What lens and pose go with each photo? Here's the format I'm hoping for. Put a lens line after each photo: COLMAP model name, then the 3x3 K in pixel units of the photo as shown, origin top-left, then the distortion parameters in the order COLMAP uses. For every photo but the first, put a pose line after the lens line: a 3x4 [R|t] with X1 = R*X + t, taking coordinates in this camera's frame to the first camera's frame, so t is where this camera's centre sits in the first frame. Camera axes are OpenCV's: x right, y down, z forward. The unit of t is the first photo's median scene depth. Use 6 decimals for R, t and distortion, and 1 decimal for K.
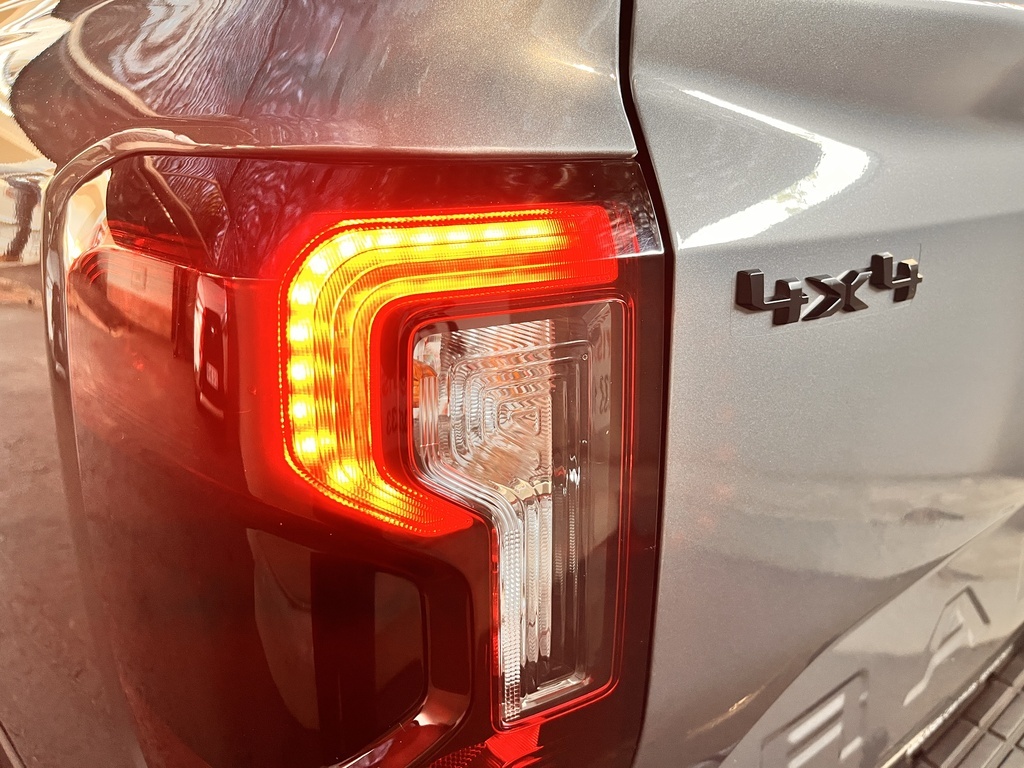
lens RADIAL K [[775.4, 0, 507.4], [0, 775.4, 382.7], [0, 0, 1]] dist [0.026232, -0.031122]
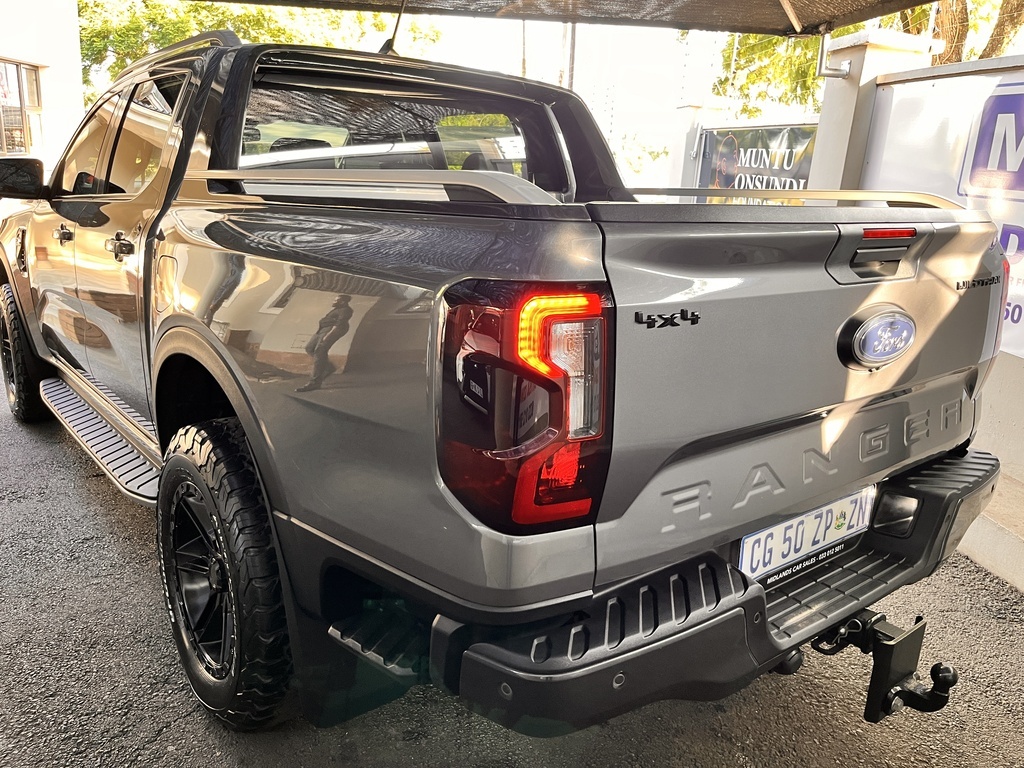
lens RADIAL K [[775.4, 0, 518.6], [0, 775.4, 390.4], [0, 0, 1]] dist [0.026232, -0.031122]
pose [[0.999954, 0.008651, -0.004101, -0.245811], [-0.008989, 0.995795, -0.091166, 0.588177], [0.003296, 0.091199, 0.995827, -2.731854]]
